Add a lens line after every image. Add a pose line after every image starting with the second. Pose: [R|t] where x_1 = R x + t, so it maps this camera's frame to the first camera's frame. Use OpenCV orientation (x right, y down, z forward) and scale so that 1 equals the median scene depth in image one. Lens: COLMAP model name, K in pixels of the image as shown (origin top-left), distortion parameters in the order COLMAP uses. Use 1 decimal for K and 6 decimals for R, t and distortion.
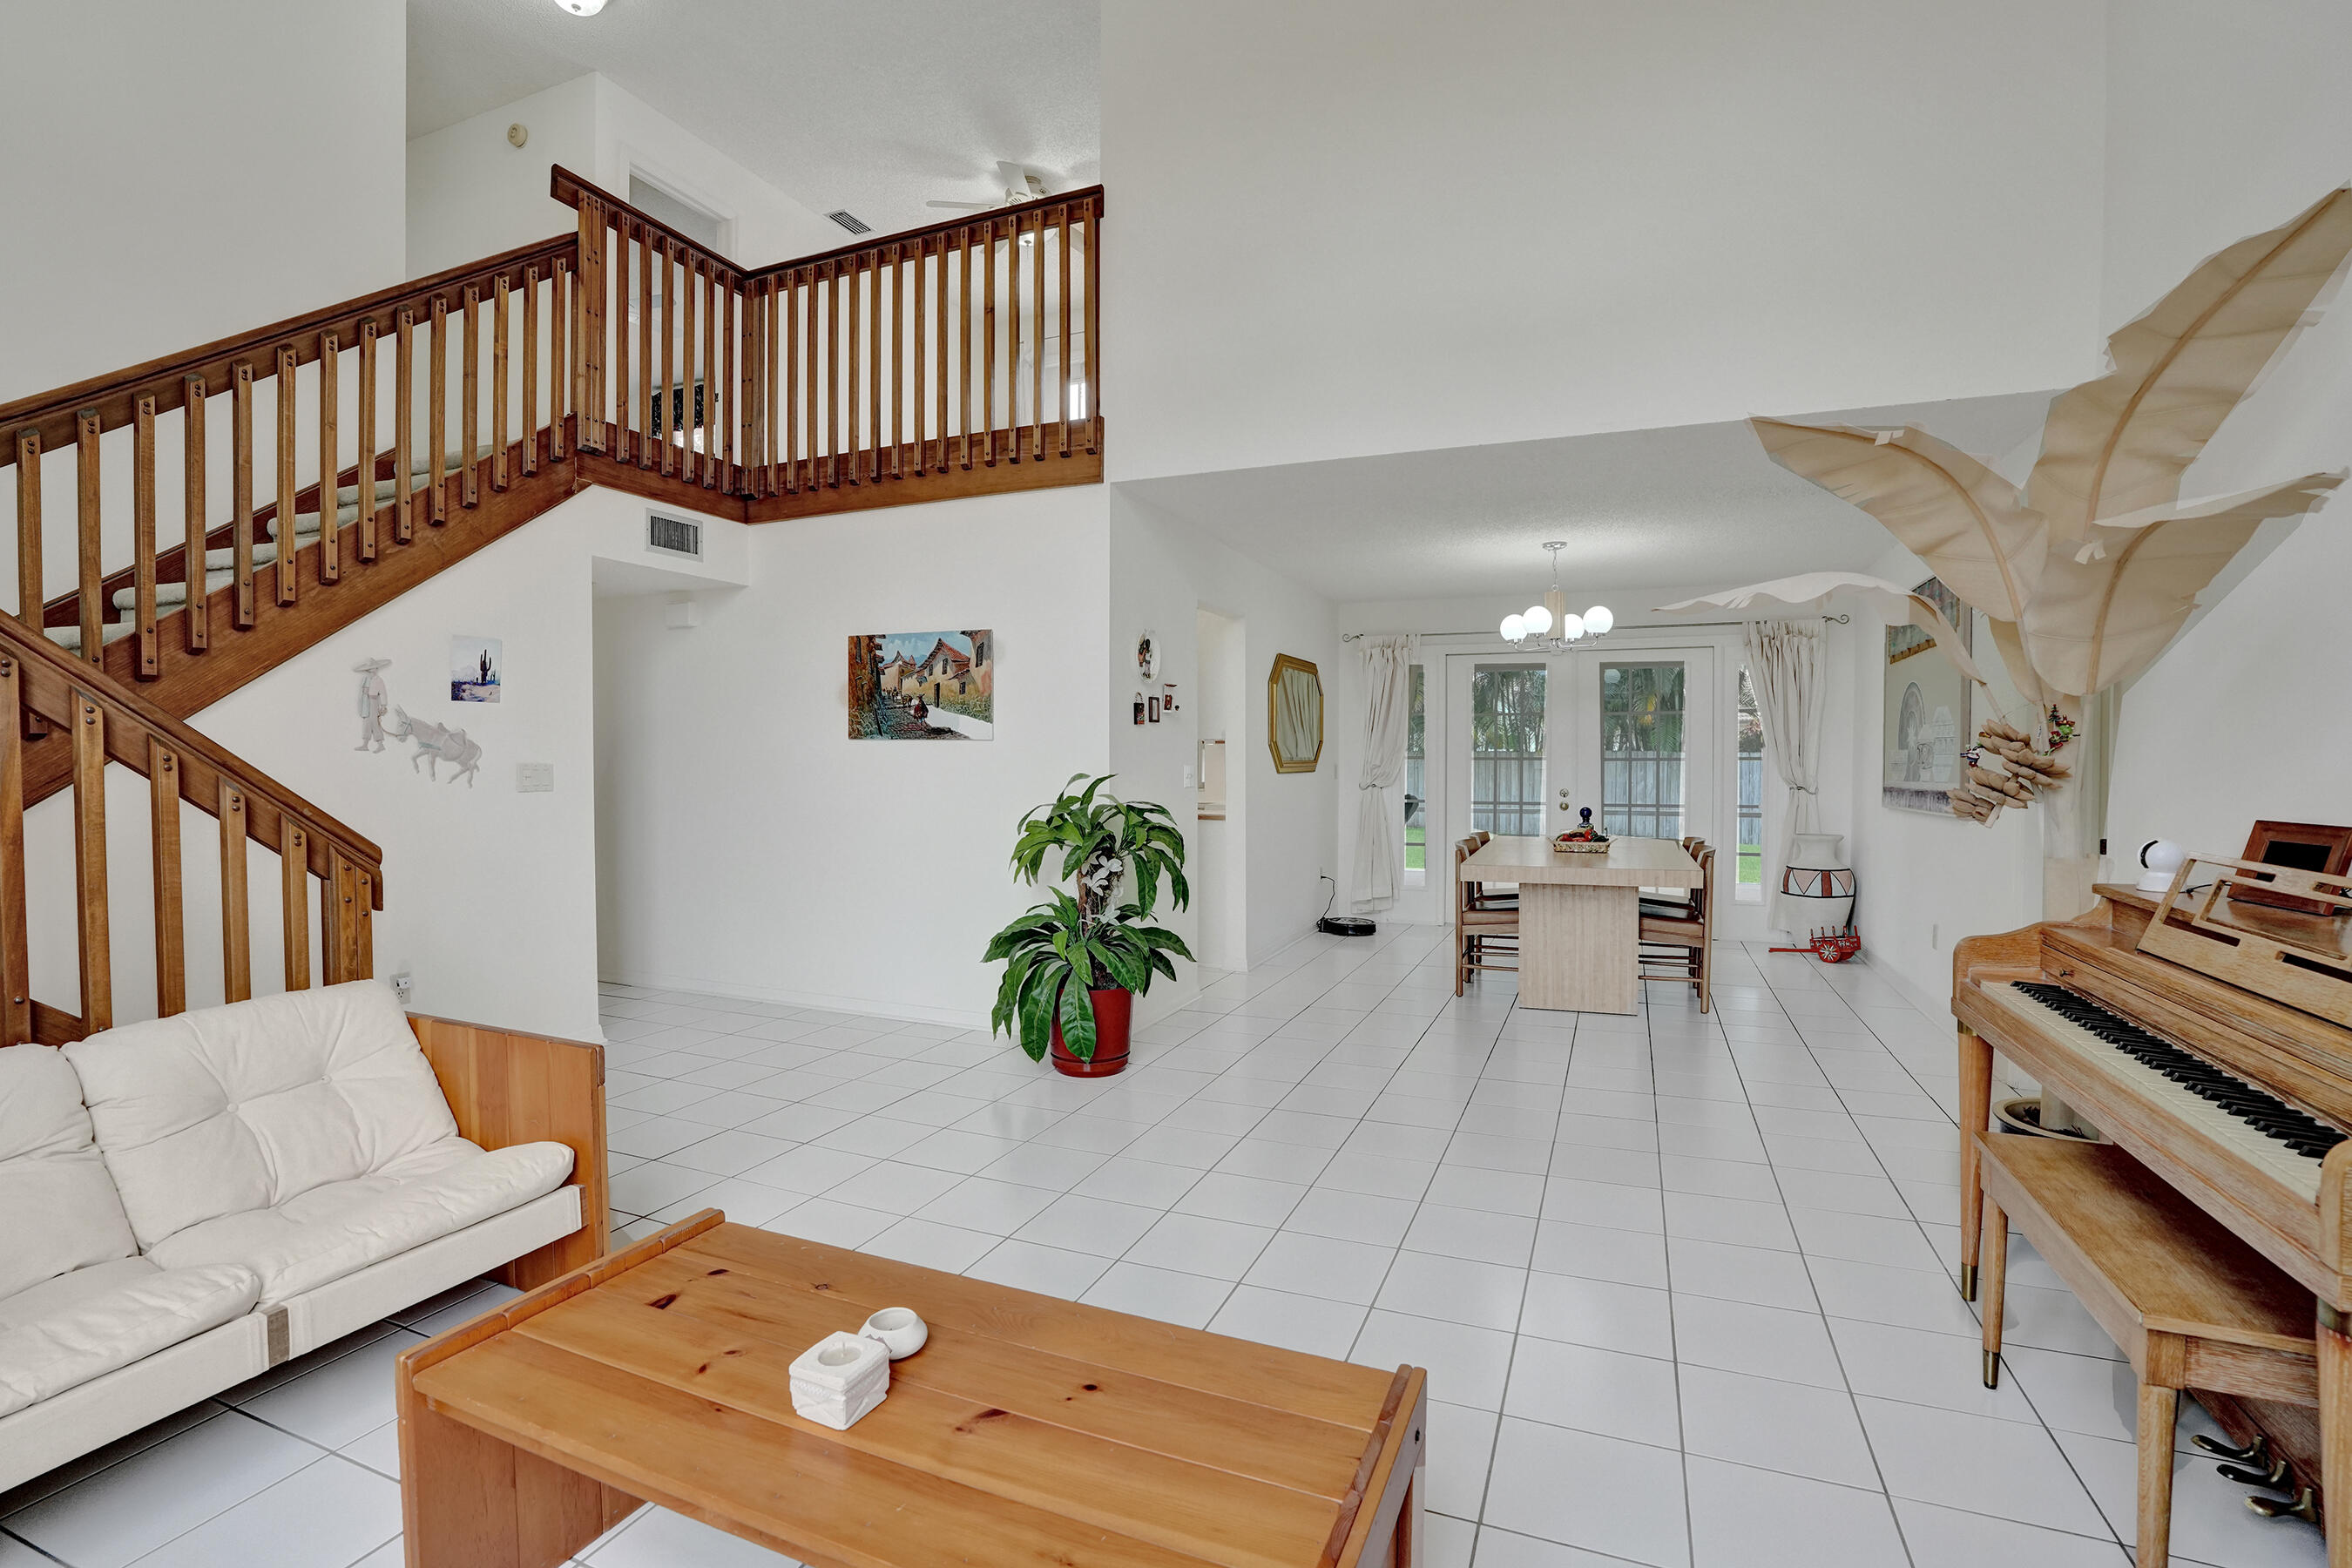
lens RADIAL K [[1099.2, 0, 1189.7], [0, 1099.2, 776.0], [0, 0, 1]] dist [-0.073539, 0.026270]
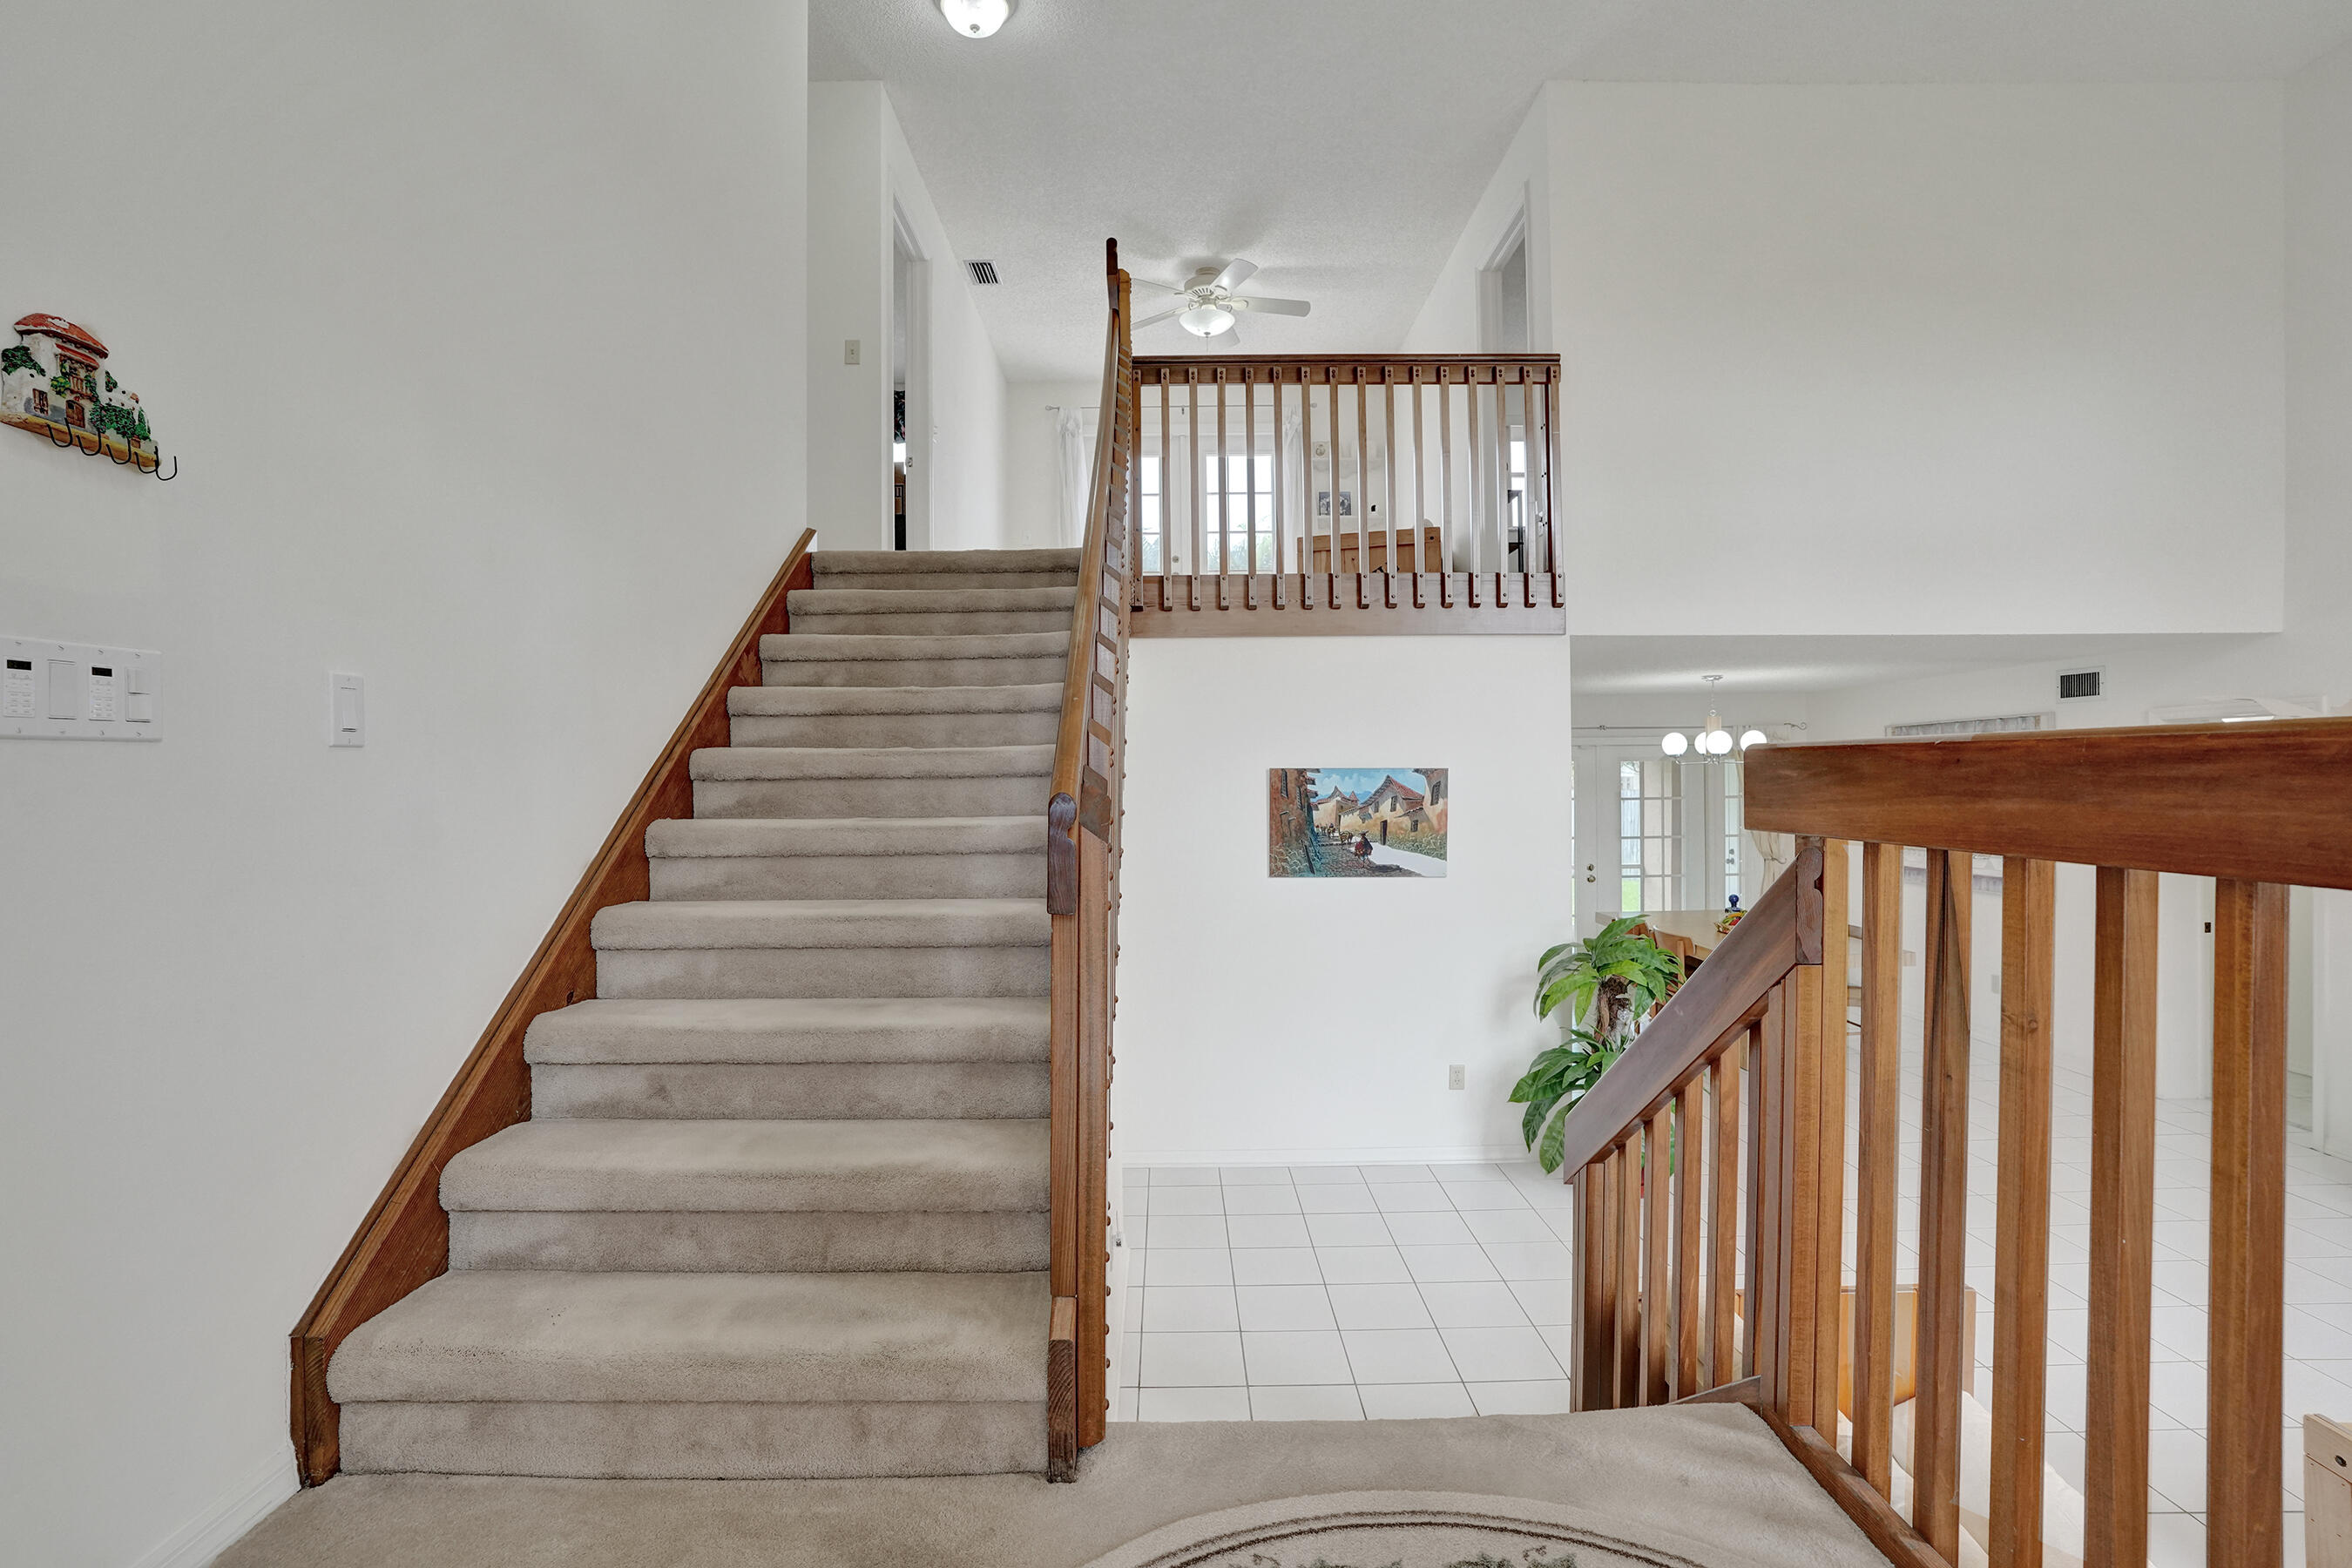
lens RADIAL K [[1099.2, 0, 1189.7], [0, 1099.2, 776.0], [0, 0, 1]] dist [-0.073539, 0.026270]
pose [[0.921005, -0.011524, 0.389381, -0.773924], [0.018436, 0.999732, -0.014019, -0.113602], [-0.389115, 0.020090, 0.920970, 0.155372]]
